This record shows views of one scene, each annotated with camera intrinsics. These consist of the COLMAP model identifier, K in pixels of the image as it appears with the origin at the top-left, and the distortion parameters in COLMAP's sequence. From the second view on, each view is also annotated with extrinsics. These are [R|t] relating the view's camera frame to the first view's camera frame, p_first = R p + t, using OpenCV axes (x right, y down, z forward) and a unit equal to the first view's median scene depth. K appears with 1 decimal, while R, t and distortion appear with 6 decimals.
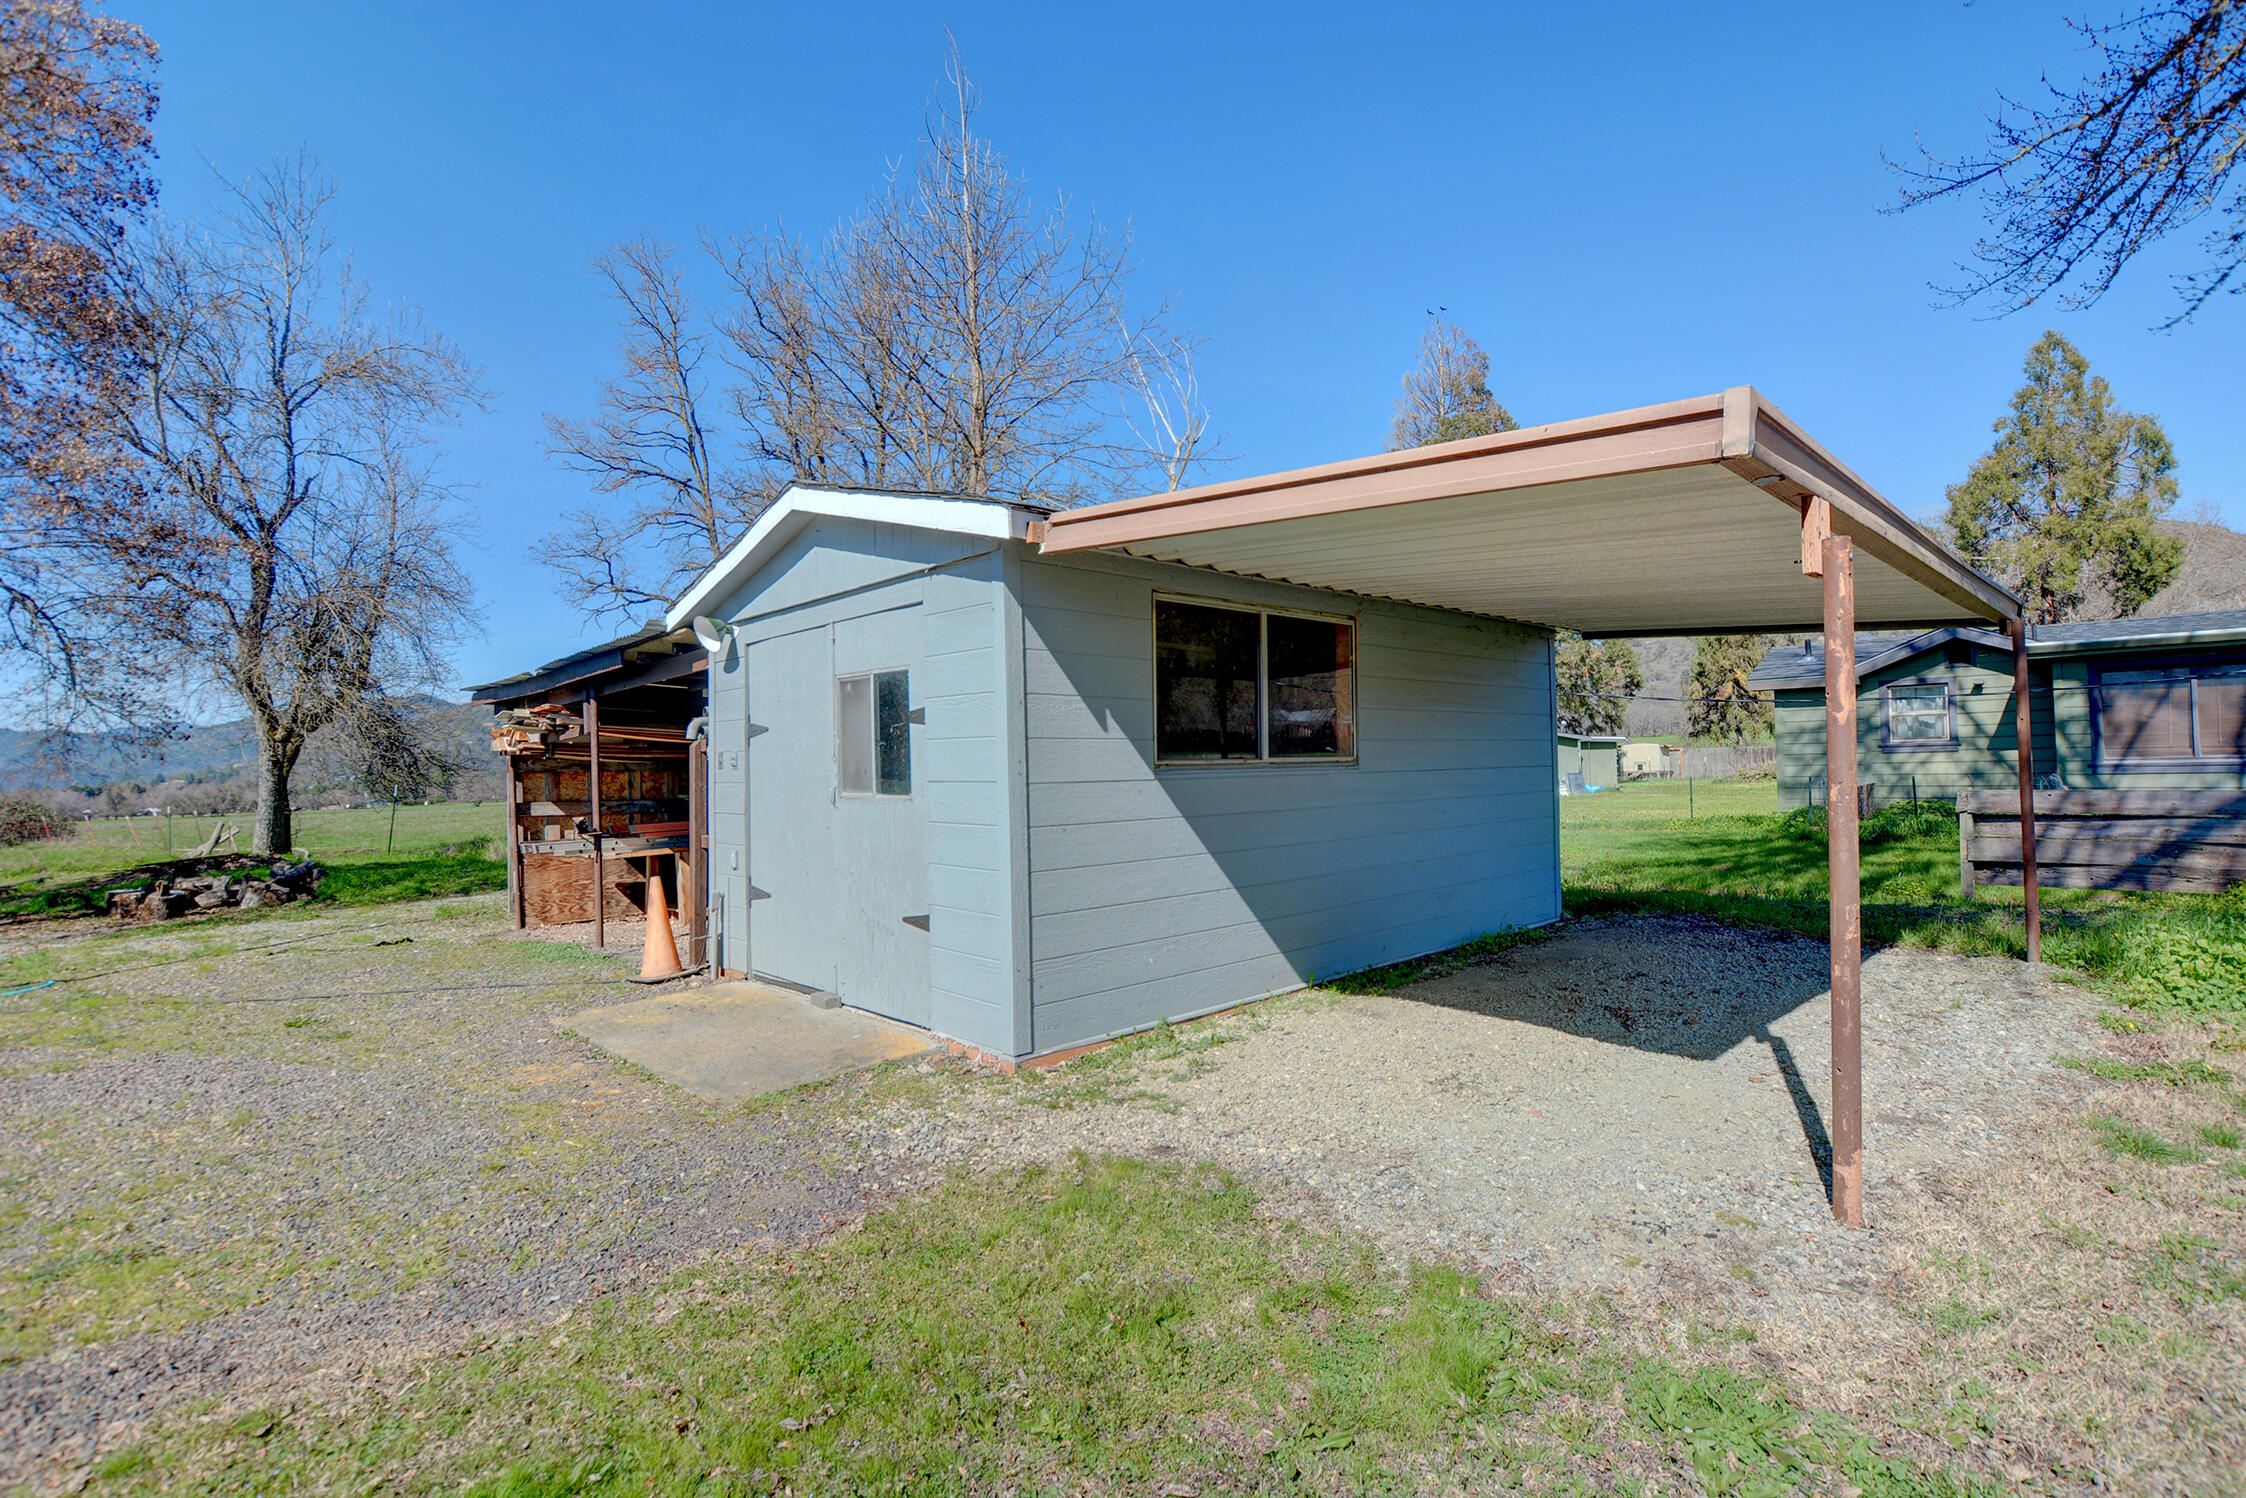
lens RADIAL K [[1072.6, 0, 1118.8], [0, 1072.6, 743.1], [0, 0, 1]] dist [-0.025357, 0.001062]
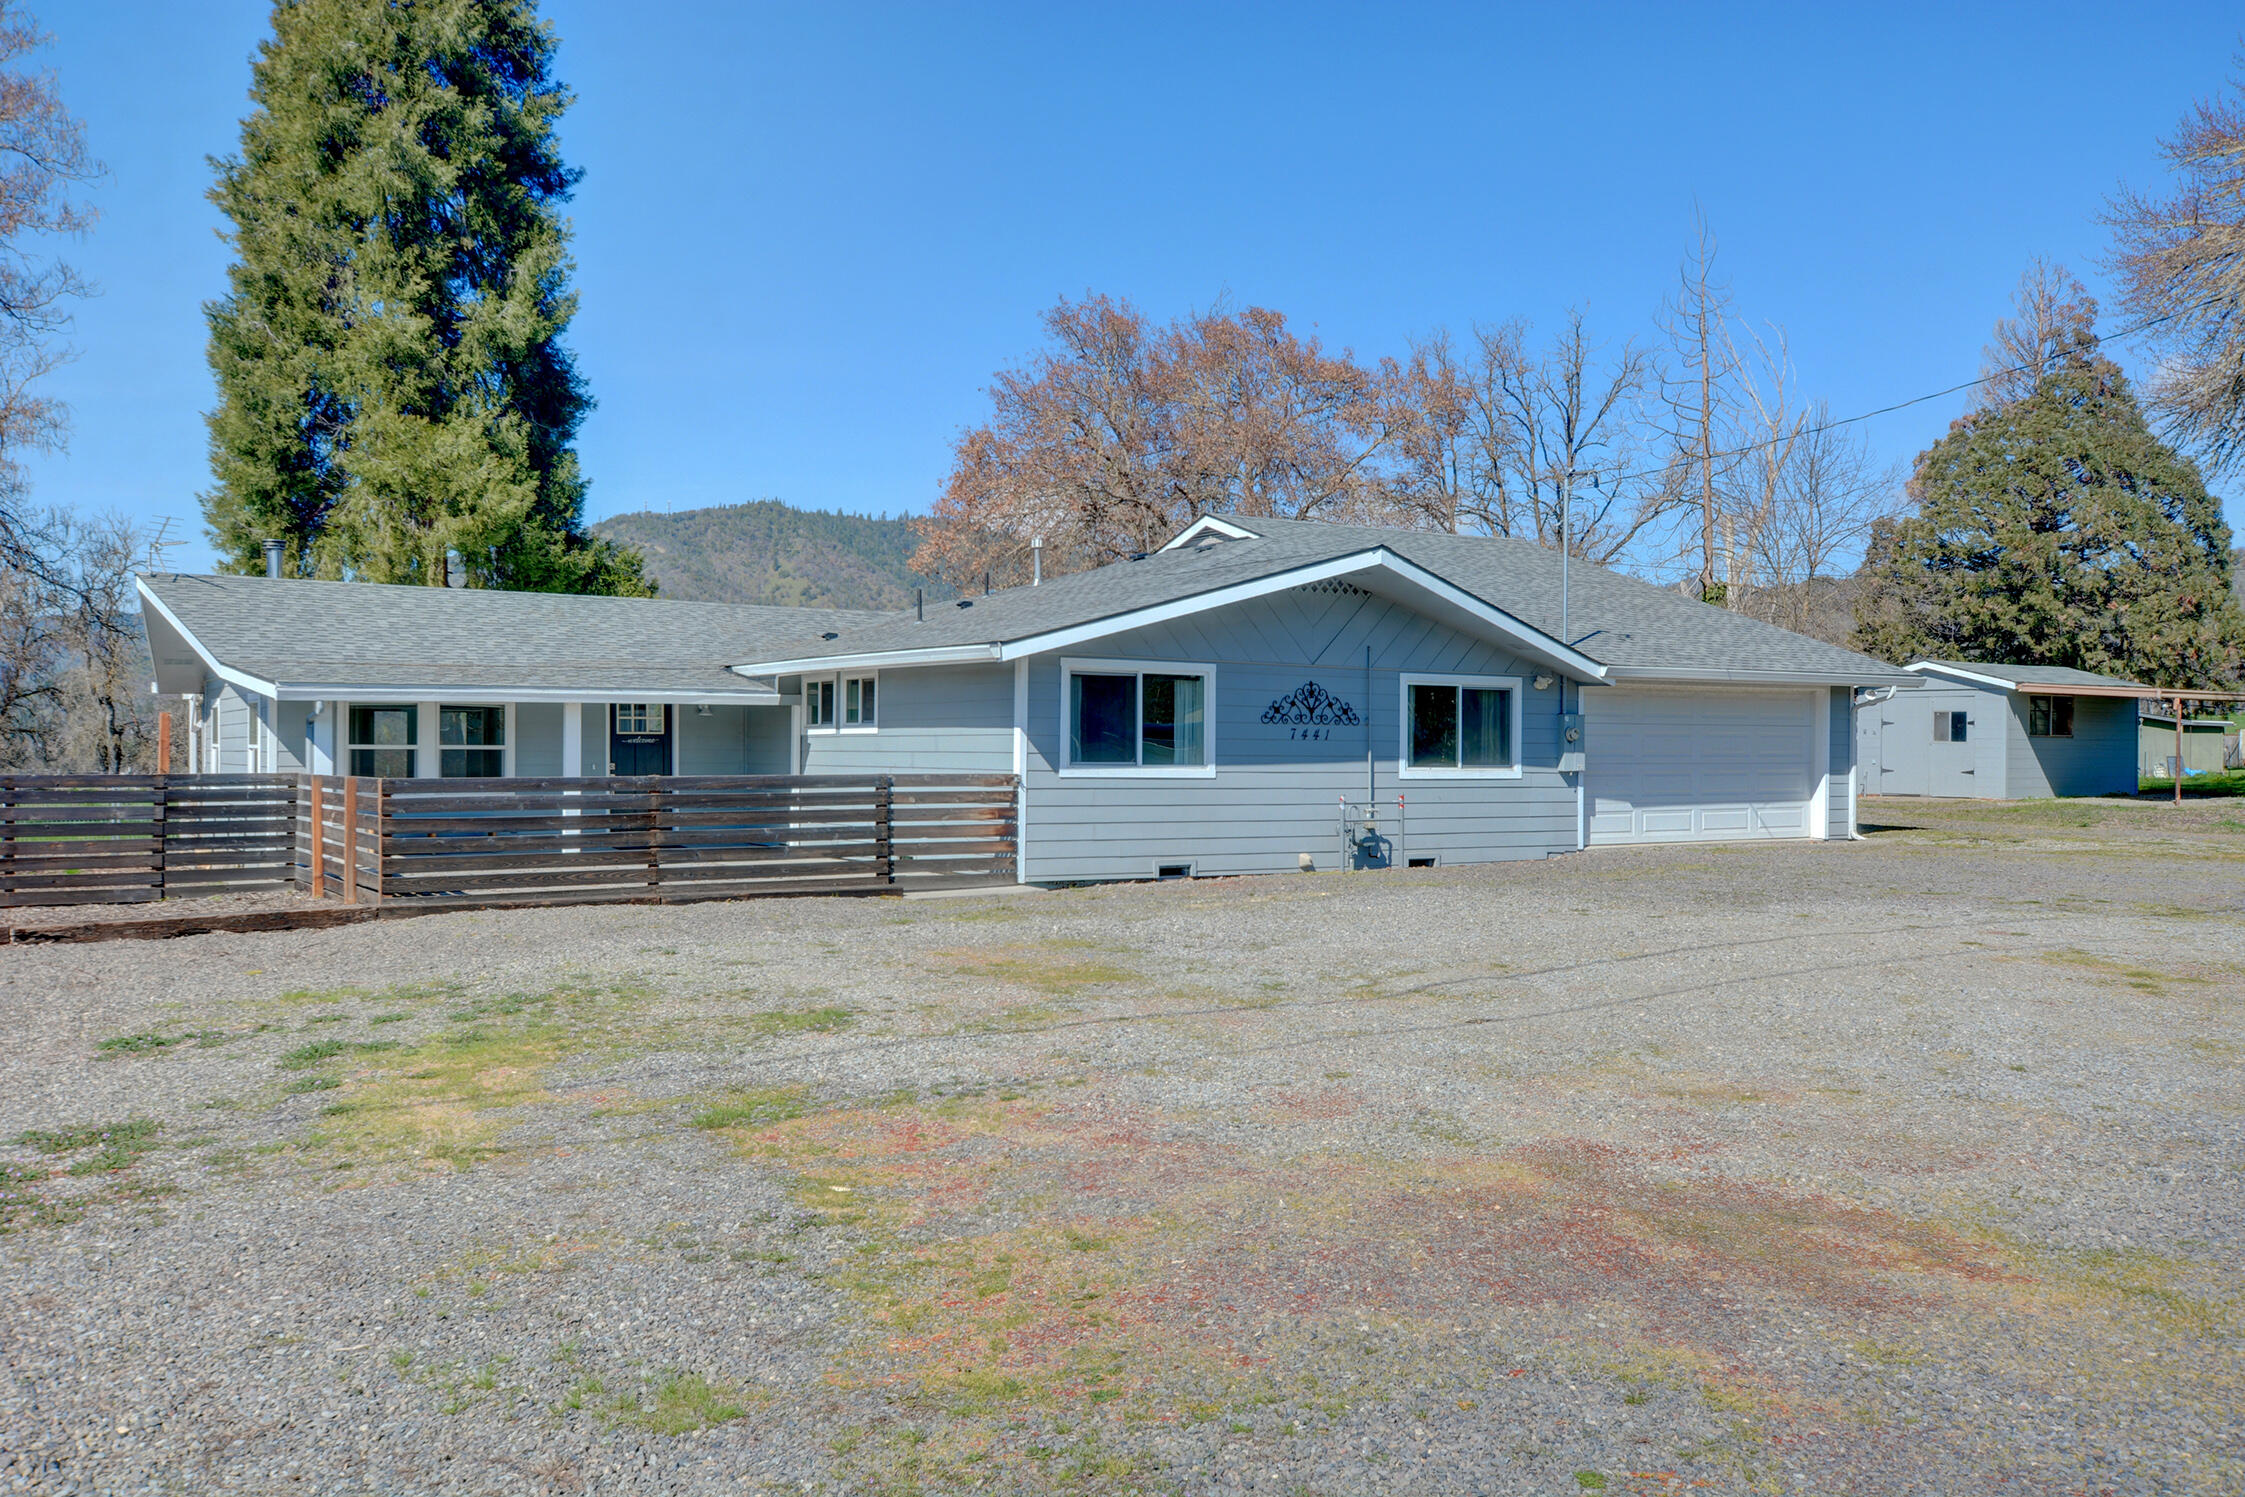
lens RADIAL K [[1853.0, 0, 1122.9], [0, 1853.0, 759.0], [0, 0, 1]] dist [0.008202, 0.008020]
pose [[0.991509, 0.024844, -0.127645, -1.188039], [-0.020811, 0.999244, 0.032834, -0.025178], [0.128365, -0.029899, 0.991276, -3.094146]]
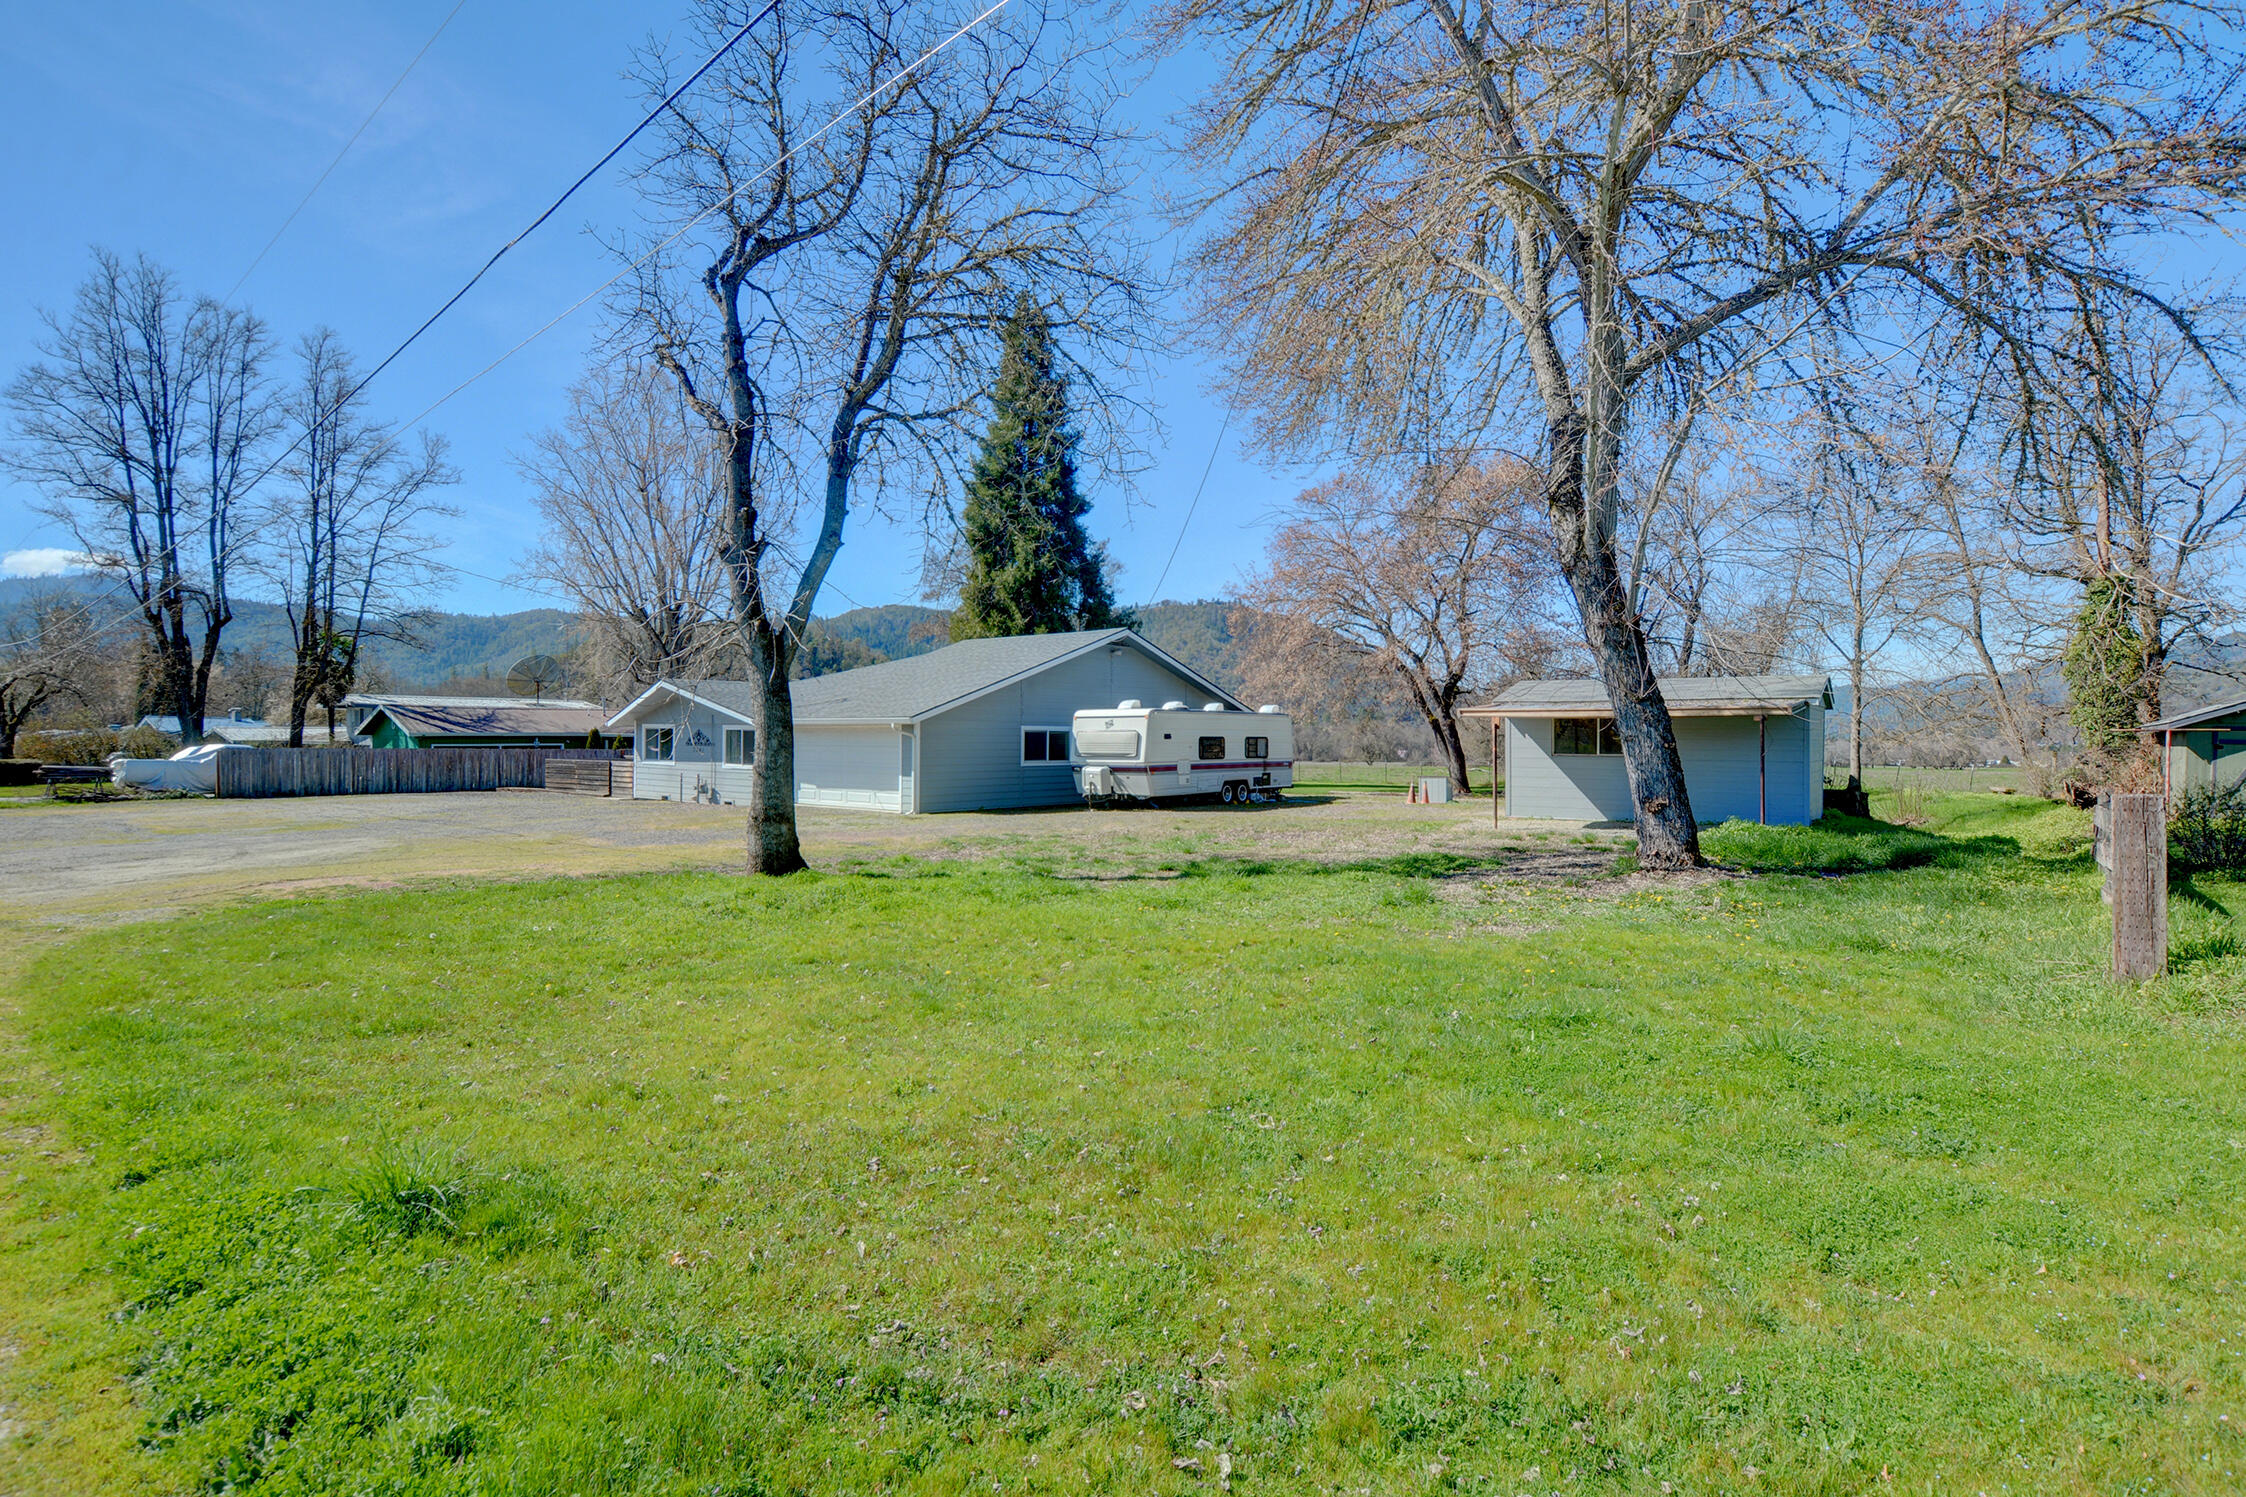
lens RADIAL K [[1127.0, 0, 1124.4], [0, 1127.0, 748.1], [0, 0, 1]] dist [-0.029660, 0.004488]
pose [[0.195681, 0.032925, -0.980115, 1.855213], [0.013987, 0.999241, 0.036360, -0.088030], [0.980568, -0.020824, 0.195072, -0.690396]]
